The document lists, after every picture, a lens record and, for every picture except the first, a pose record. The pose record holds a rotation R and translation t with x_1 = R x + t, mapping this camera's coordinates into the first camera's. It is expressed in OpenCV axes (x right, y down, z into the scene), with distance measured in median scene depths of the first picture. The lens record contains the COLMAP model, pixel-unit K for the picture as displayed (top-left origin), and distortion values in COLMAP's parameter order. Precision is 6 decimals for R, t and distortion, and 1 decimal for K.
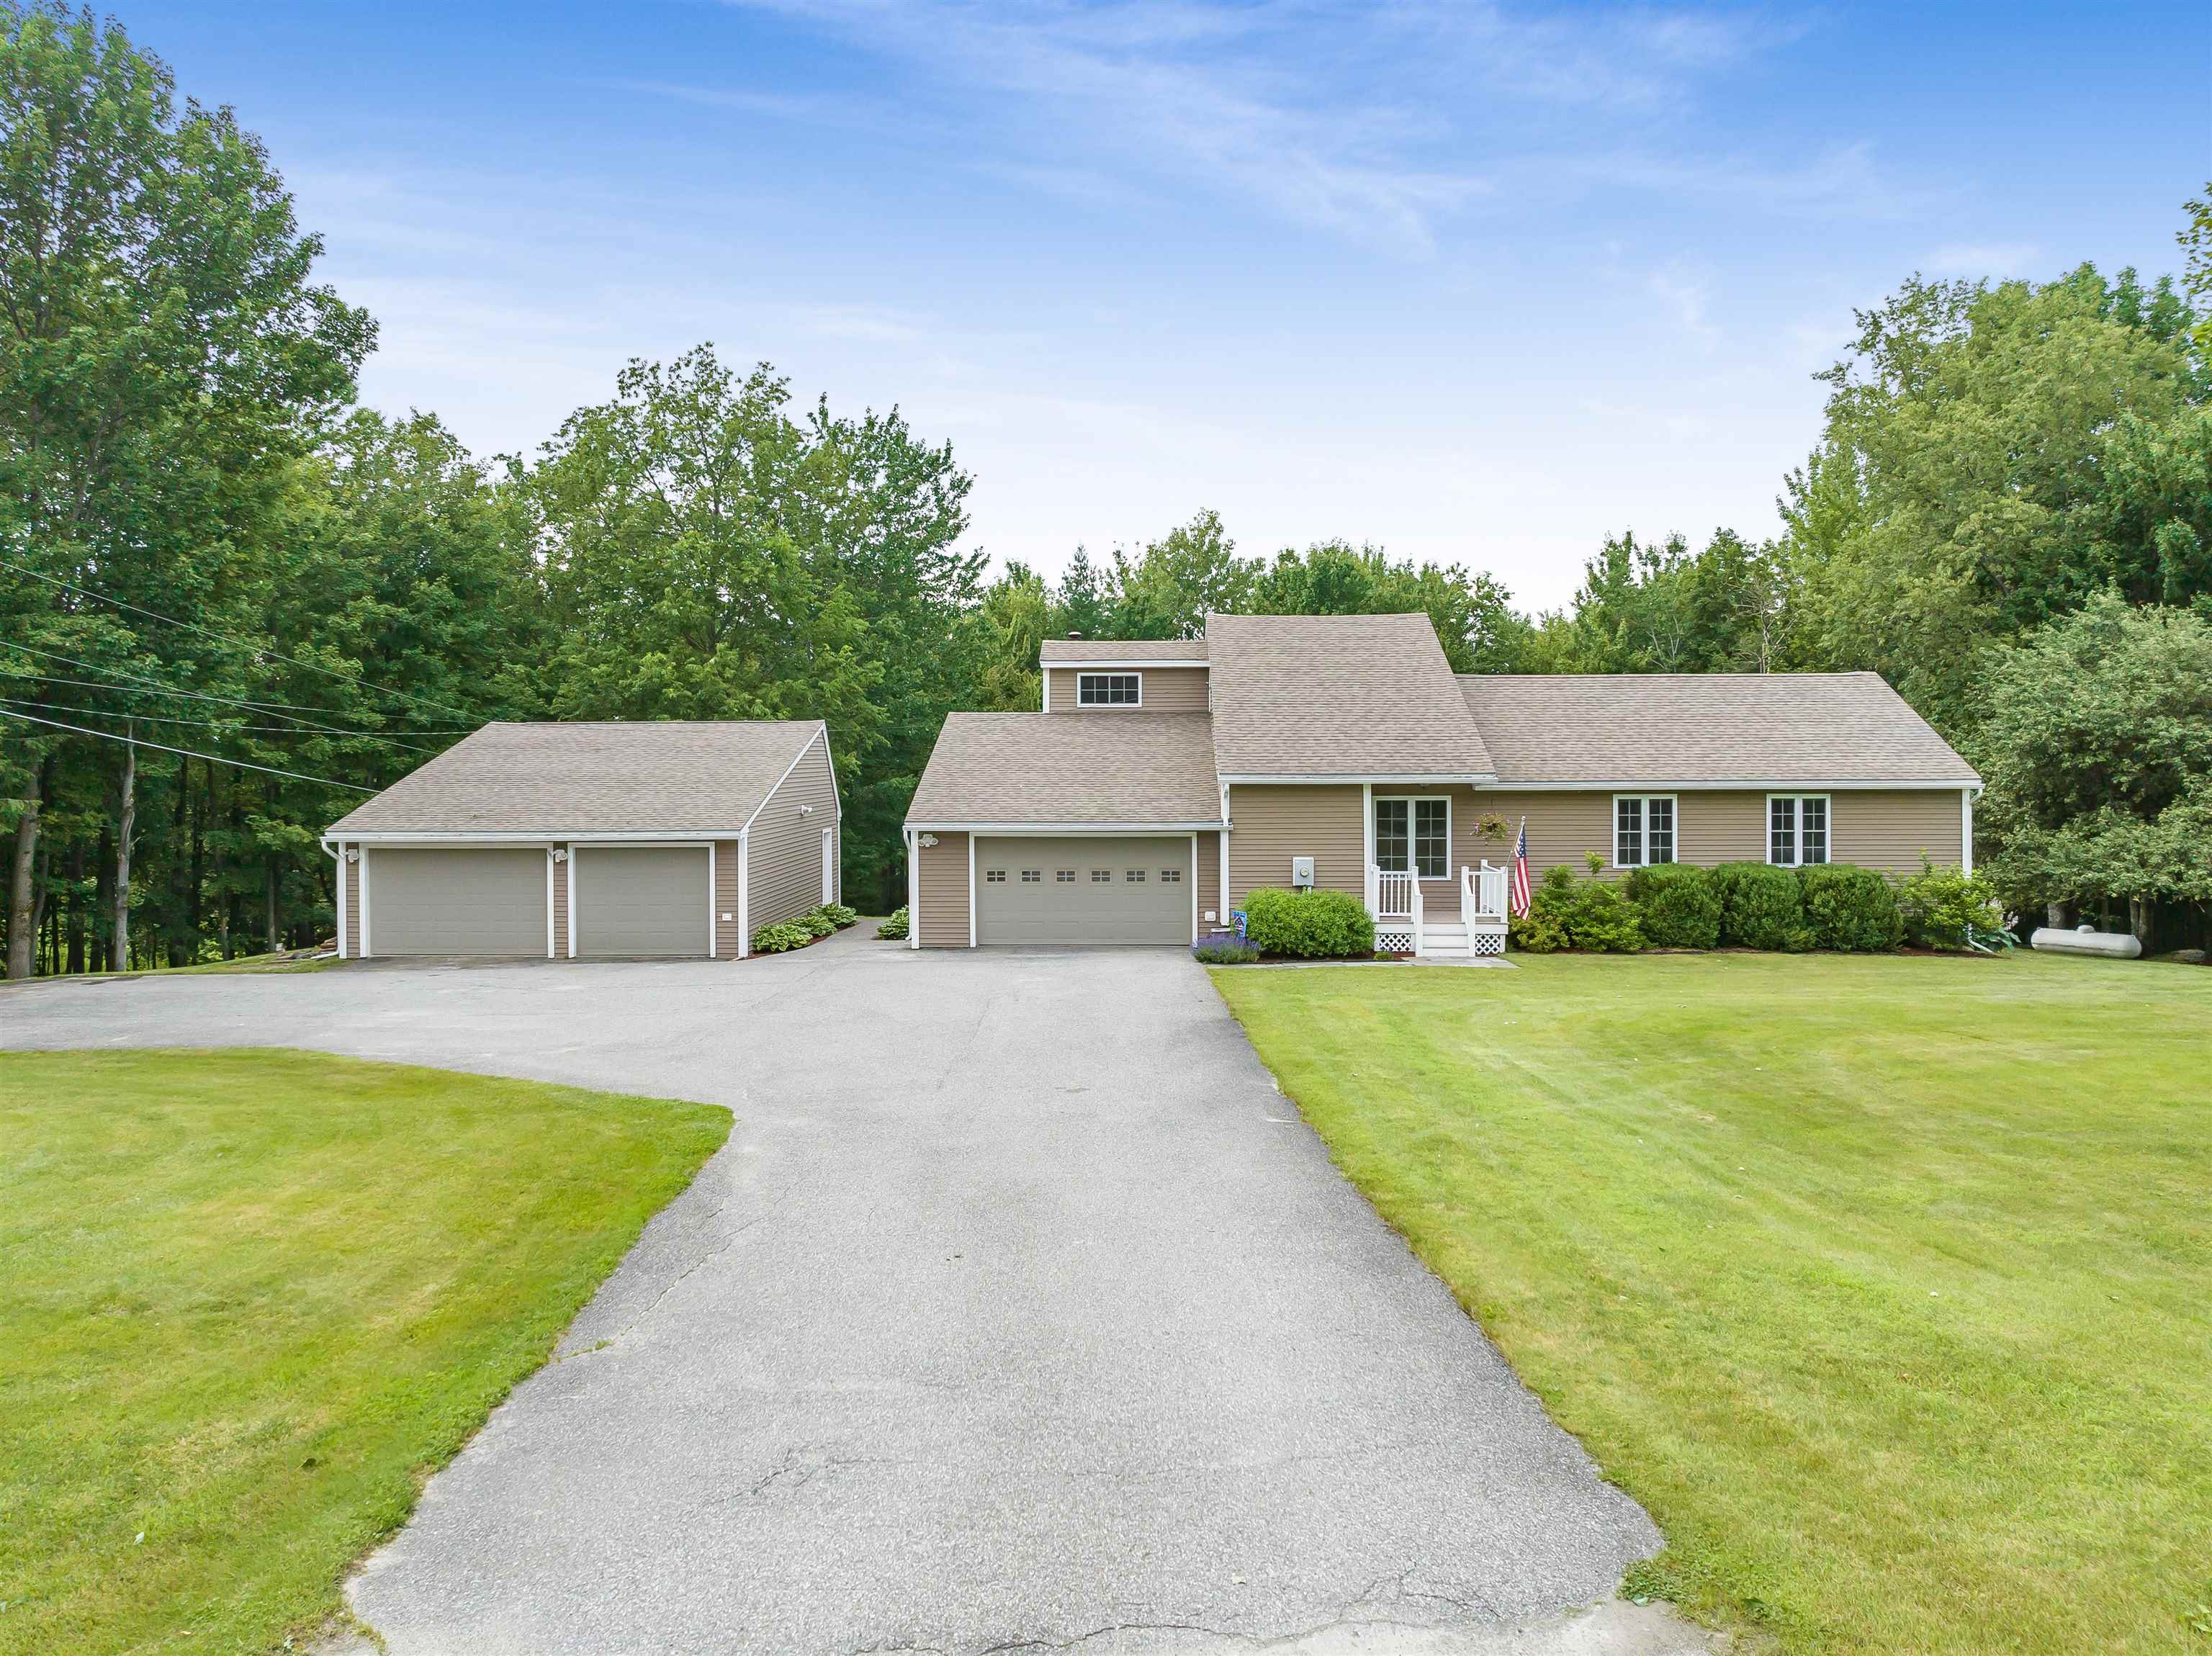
lens RADIAL K [[1575.2, 0, 1106.4], [0, 1575.2, 756.8], [0, 0, 1]] dist [-0.041149, 0.001218]
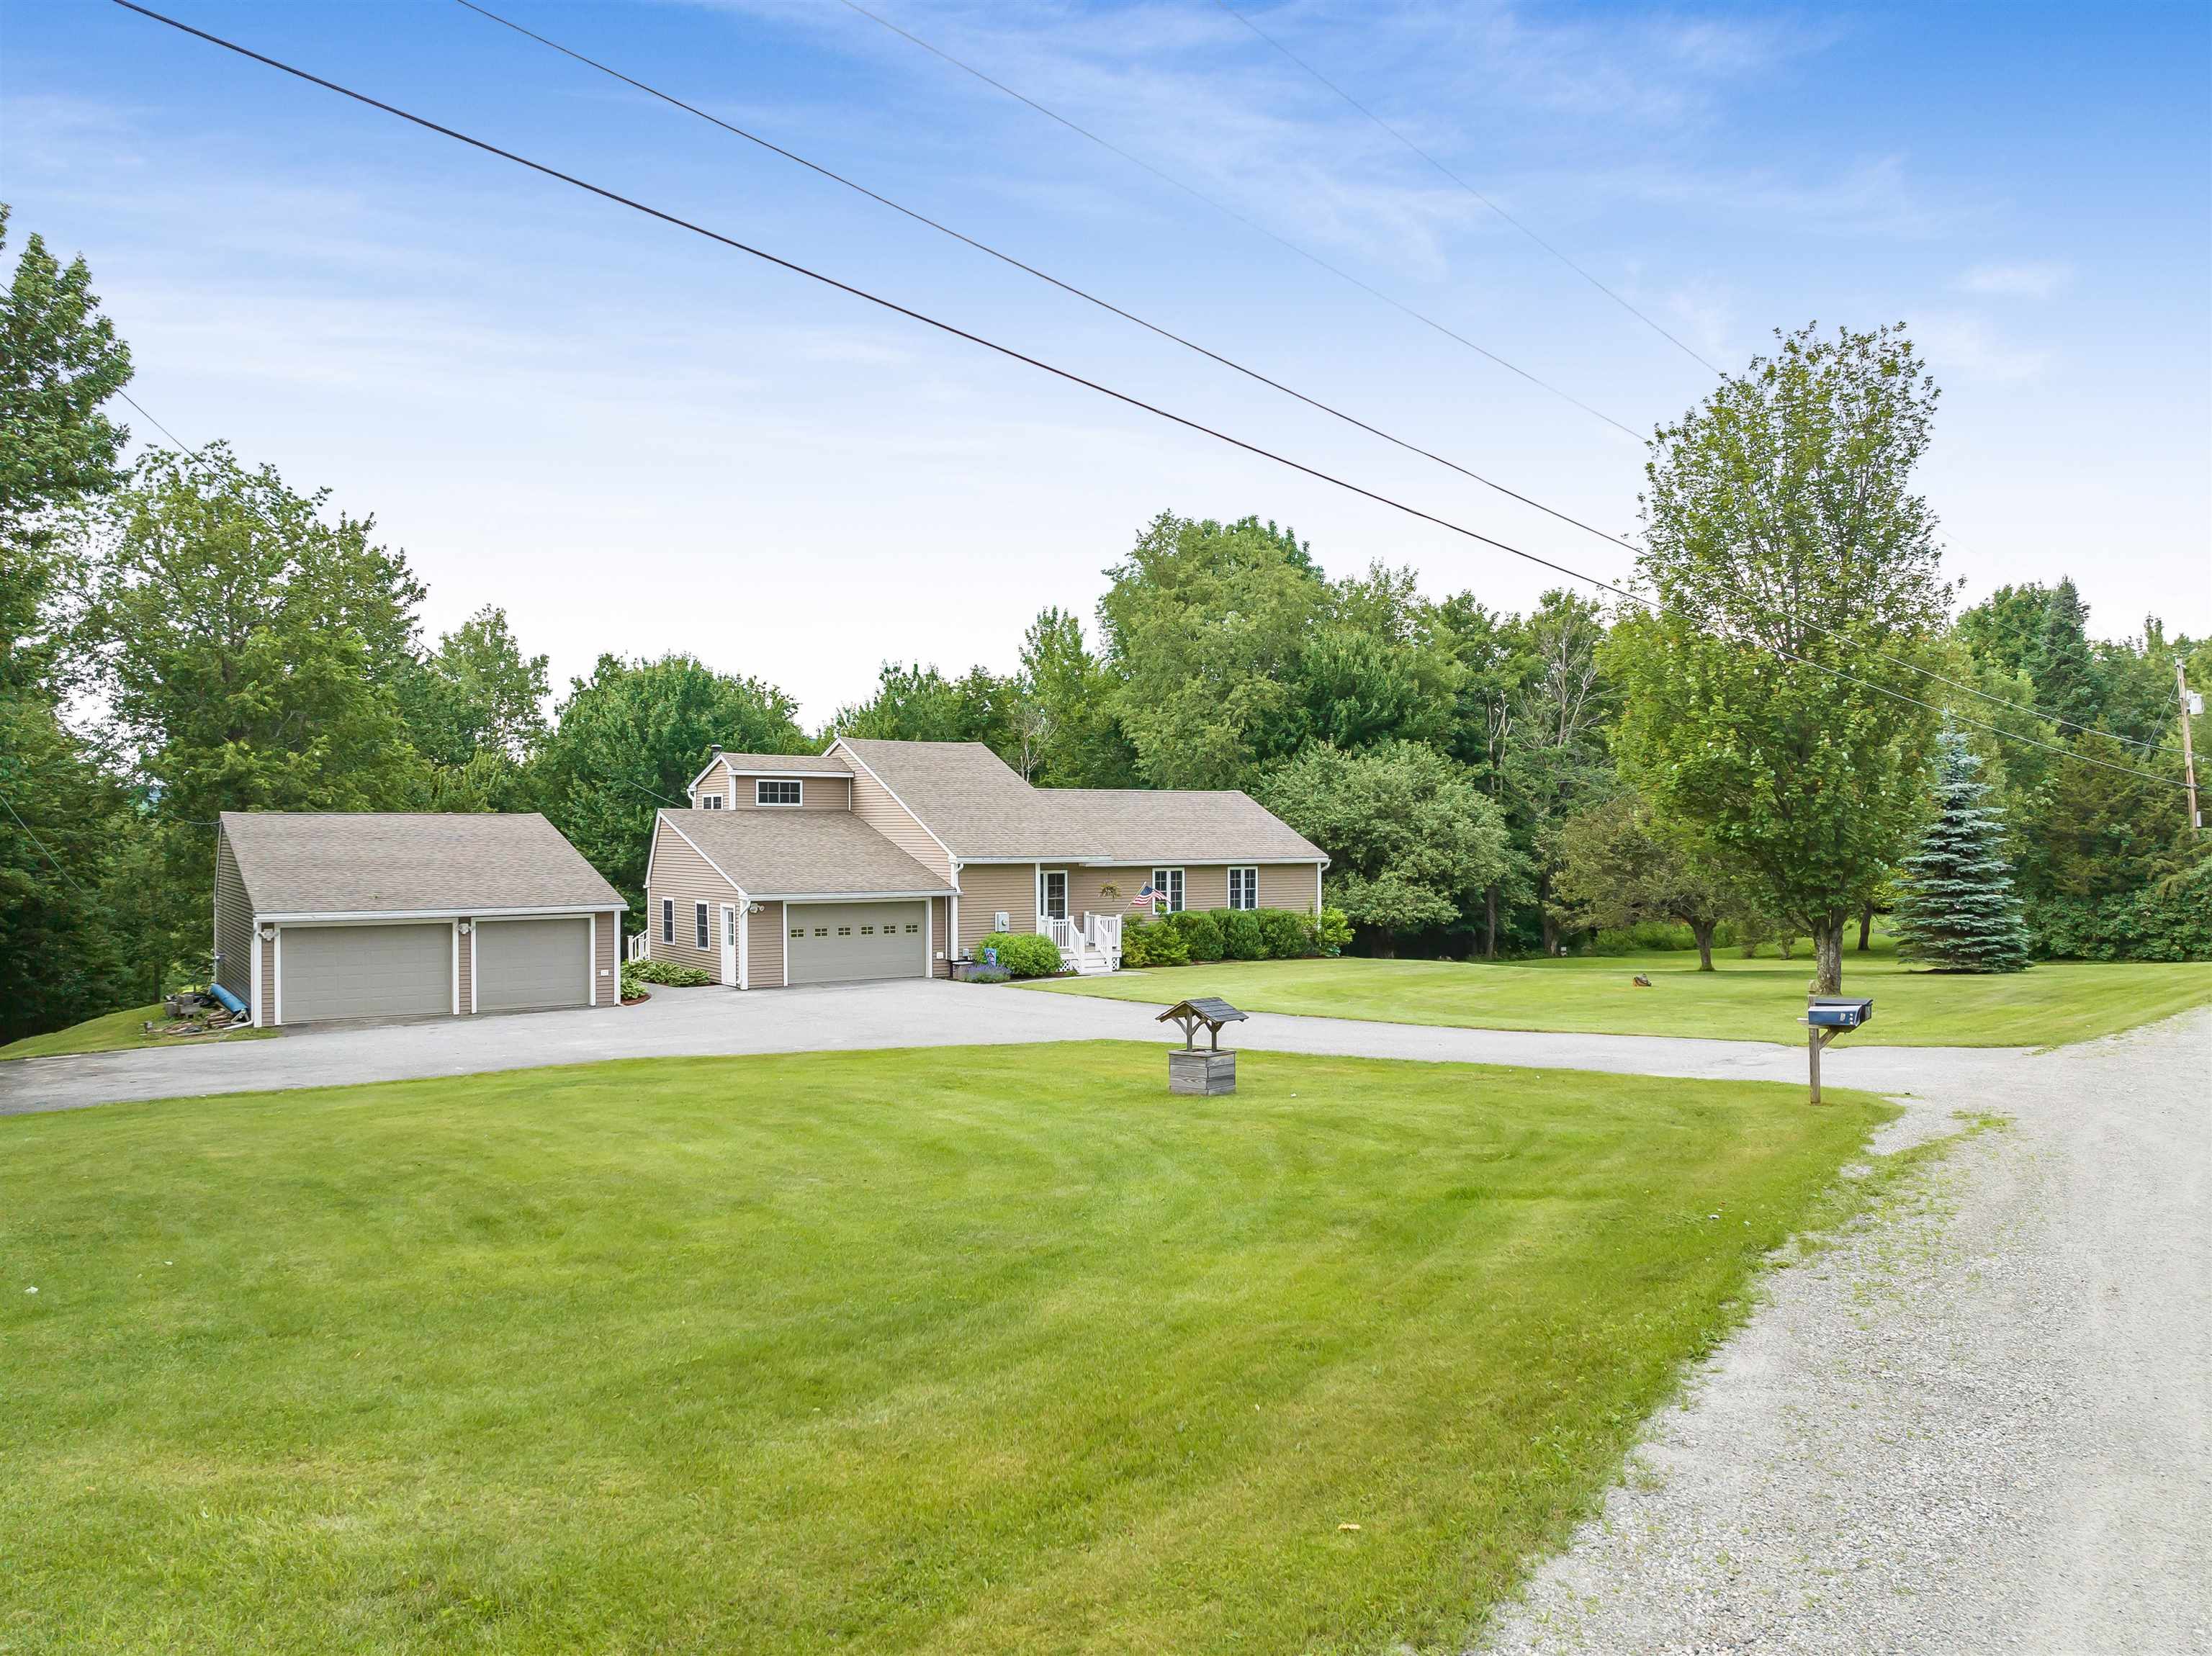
lens RADIAL K [[1588.6, 0, 1106.0], [0, 1588.6, 828.0], [0, 0, 1]] dist [-0.106009, 0.000727]
pose [[0.799811, 0.003506, 0.600241, -0.672974], [-0.000242, 0.999985, -0.005518, -0.007371], [-0.600252, 0.004268, 0.799800, -0.249701]]
